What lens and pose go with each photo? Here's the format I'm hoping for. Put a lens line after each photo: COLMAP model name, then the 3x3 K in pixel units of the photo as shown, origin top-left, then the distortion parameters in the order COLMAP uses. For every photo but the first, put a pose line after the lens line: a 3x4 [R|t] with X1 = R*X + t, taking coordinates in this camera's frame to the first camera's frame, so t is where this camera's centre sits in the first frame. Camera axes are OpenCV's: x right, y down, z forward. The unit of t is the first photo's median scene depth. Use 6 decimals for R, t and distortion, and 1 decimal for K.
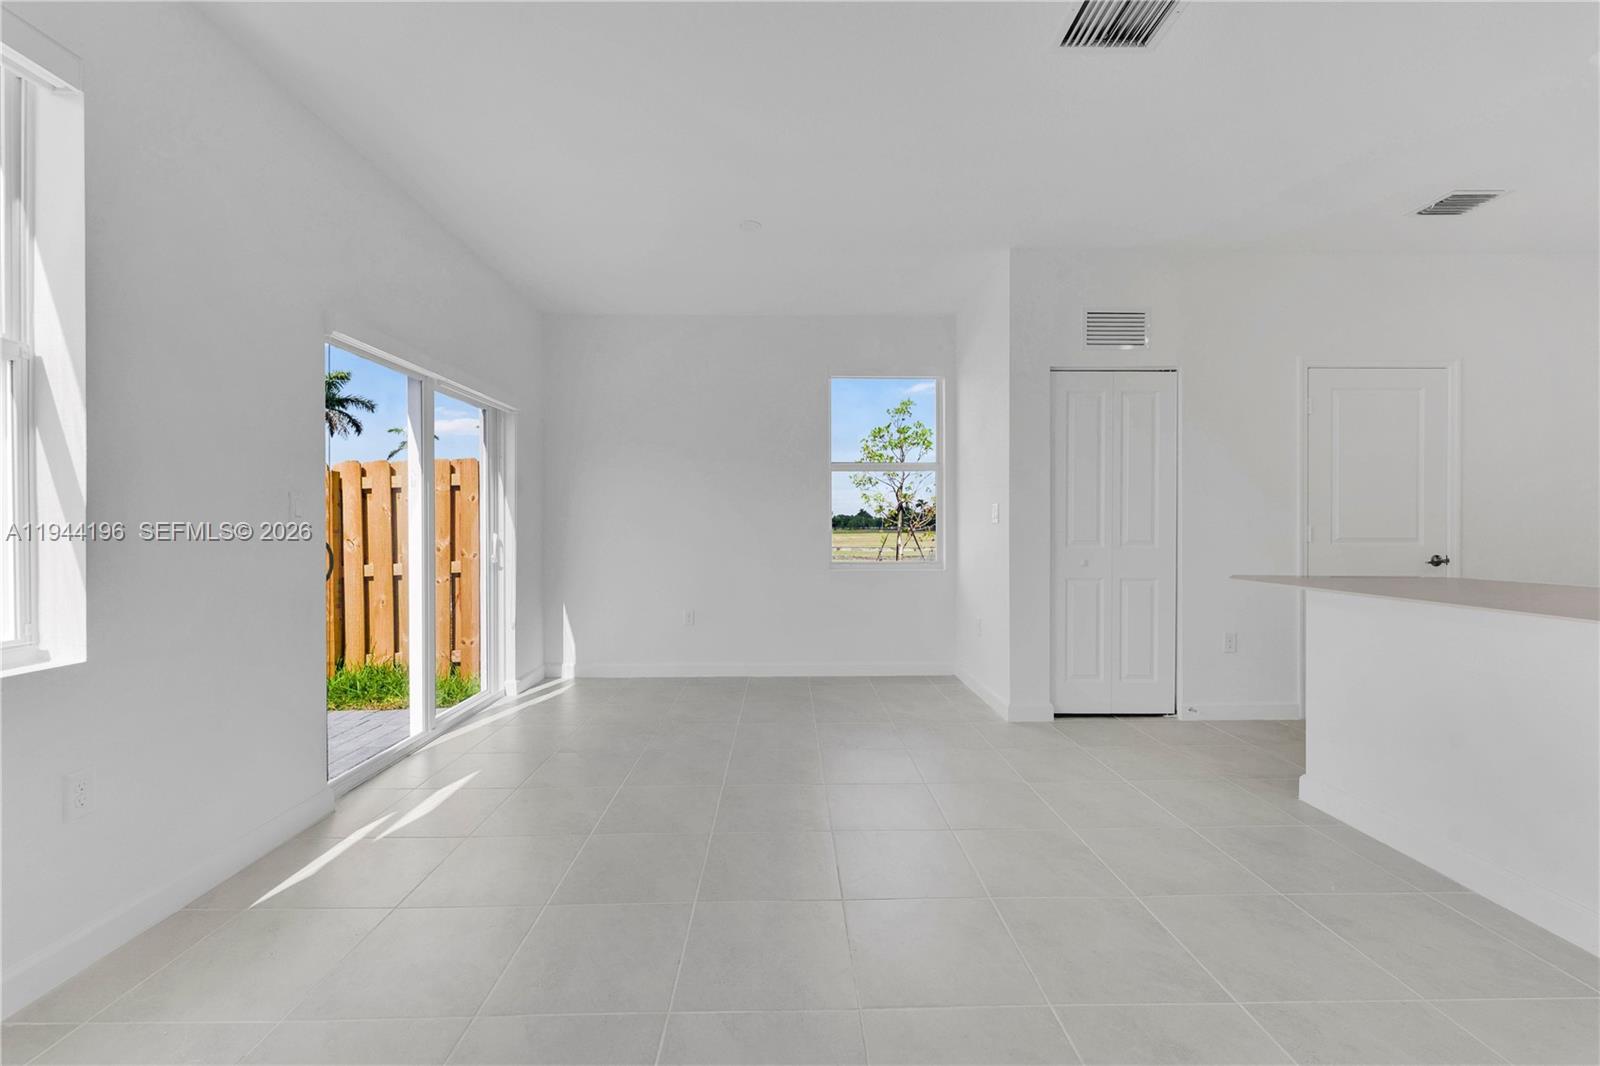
lens RADIAL K [[698.6, 0, 800.0], [0, 698.6, 533.0], [0, 0, 1]] dist [0.001174, 0.000330]
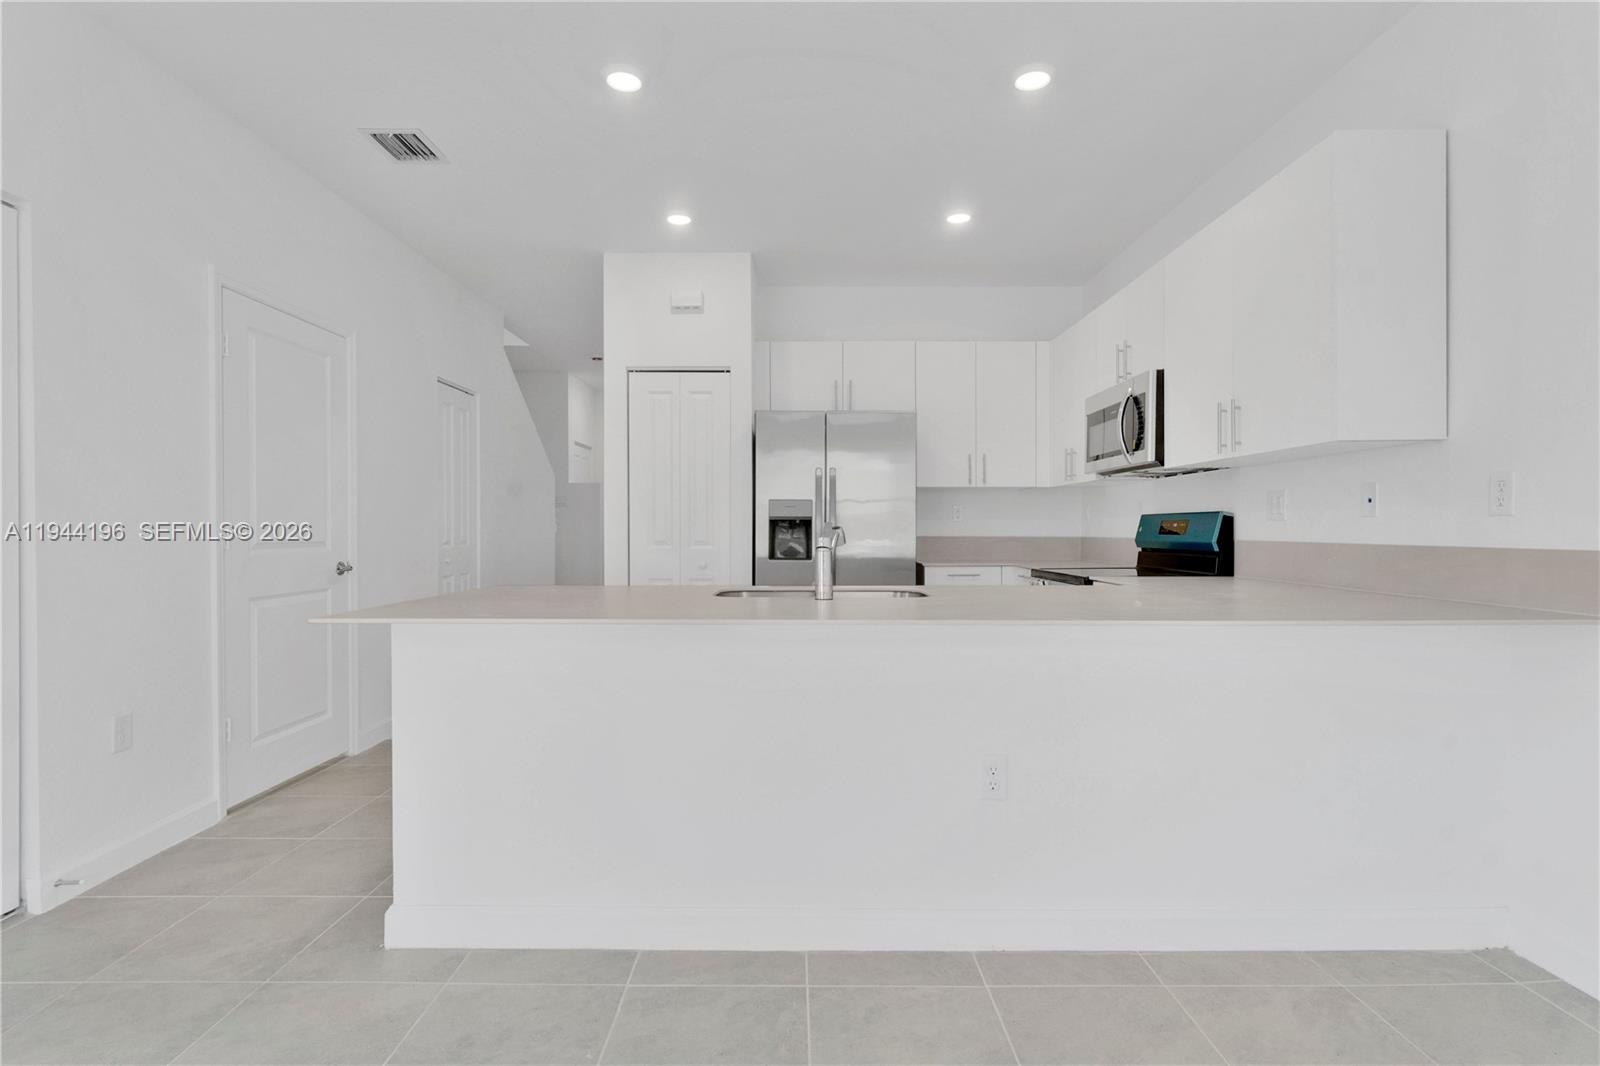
lens RADIAL K [[792.5, 0, 800.0], [0, 792.5, 533.0], [0, 0, 1]] dist [0.029249, 0.000234]
pose [[0.042114, 0.001239, 0.999112, -0.013781], [-0.002489, 0.999996, -0.001135, -0.003100], [-0.999110, -0.002439, 0.042117, 0.491997]]
